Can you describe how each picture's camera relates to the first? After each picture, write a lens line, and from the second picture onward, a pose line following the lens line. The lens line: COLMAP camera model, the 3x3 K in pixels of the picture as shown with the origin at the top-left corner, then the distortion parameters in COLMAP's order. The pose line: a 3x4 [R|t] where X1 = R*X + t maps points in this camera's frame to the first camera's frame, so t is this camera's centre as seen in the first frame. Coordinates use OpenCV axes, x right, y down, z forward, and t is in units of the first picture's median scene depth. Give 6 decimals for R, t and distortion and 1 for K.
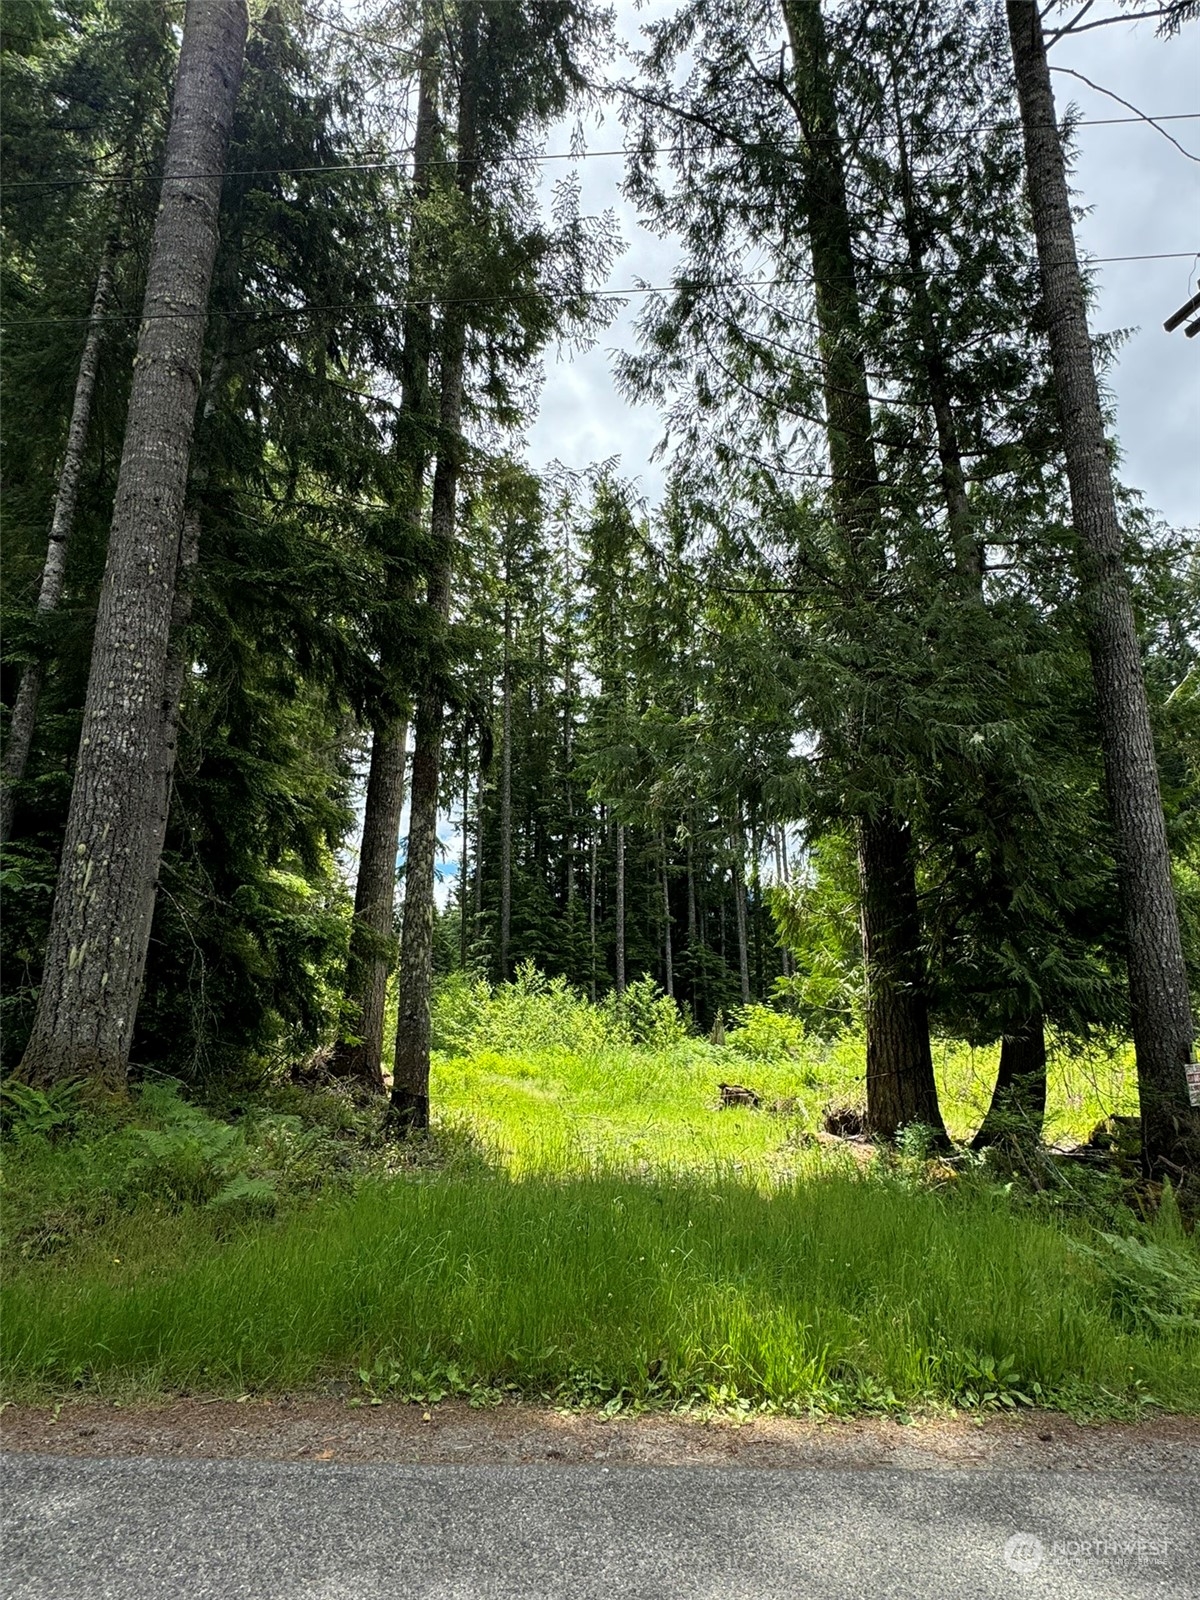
lens RADIAL K [[804.7, 0, 592.3], [0, 804.7, 801.1], [0, 0, 1]] dist [0.001033, 0.000428]
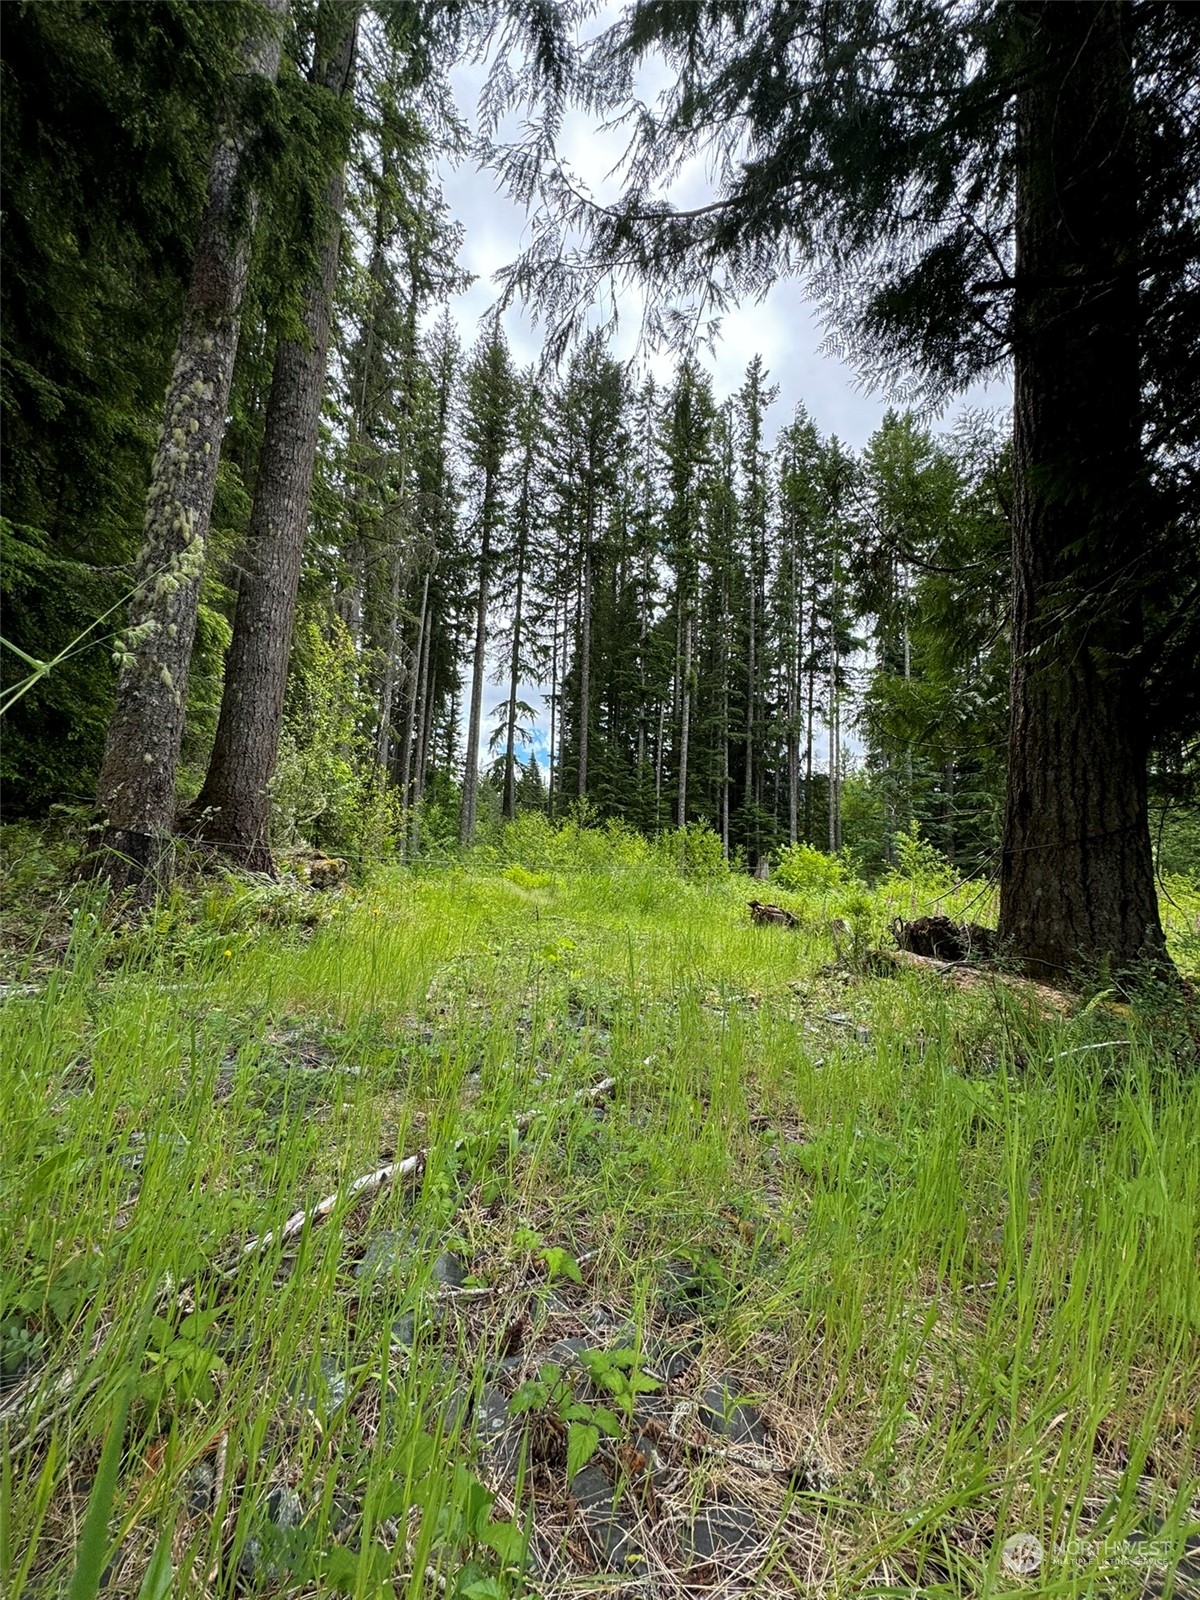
lens RADIAL K [[640.2, 0, 593.6], [0, 640.2, 806.9], [0, 0, 1]] dist [-0.001751, 0.002756]
pose [[0.991713, 0.036439, -0.123197, 0.107001], [-0.016031, 0.986537, 0.162752, 0.208391], [0.127469, -0.159428, 0.978946, 0.472399]]
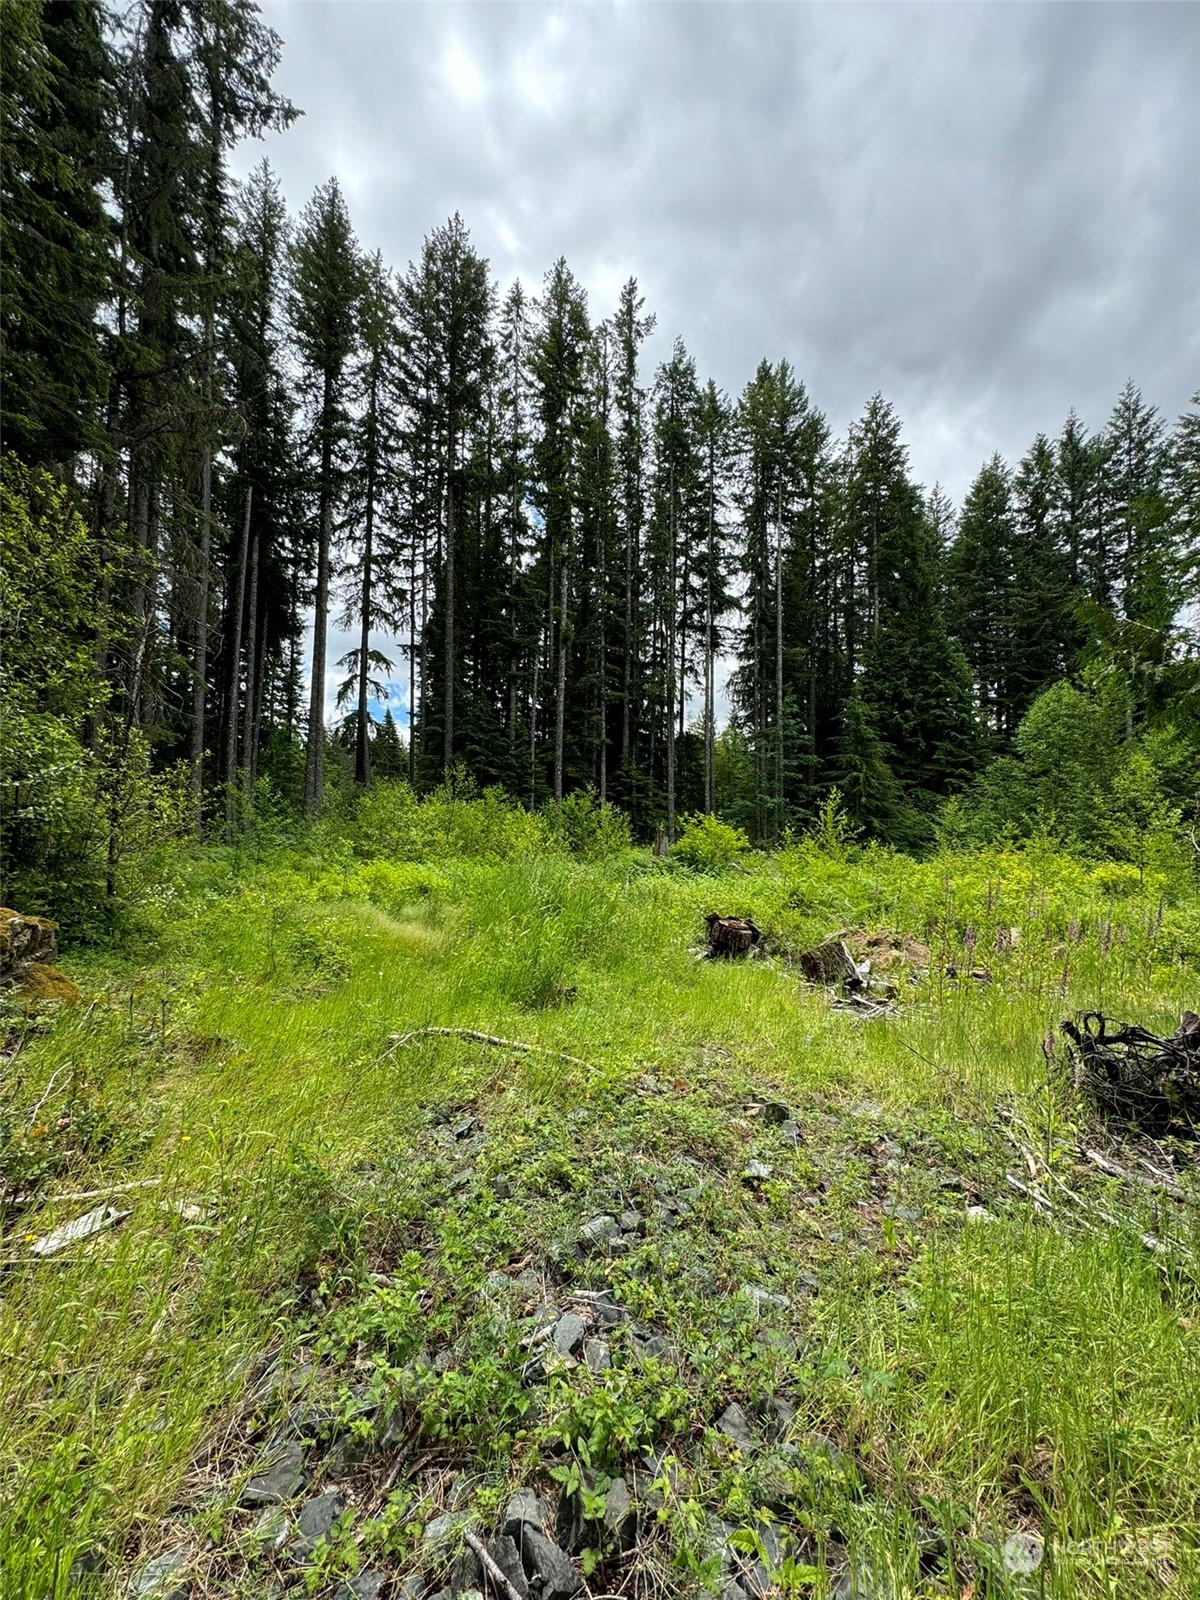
lens RADIAL K [[640.2, 0, 599.5], [0, 640.2, 806.6], [0, 0, 1]] dist [-0.001751, 0.002756]
pose [[0.994788, 0.024863, 0.098890, 0.026697], [-0.046073, 0.974774, 0.218389, 0.232324], [-0.090966, -0.221807, 0.970838, 0.782576]]
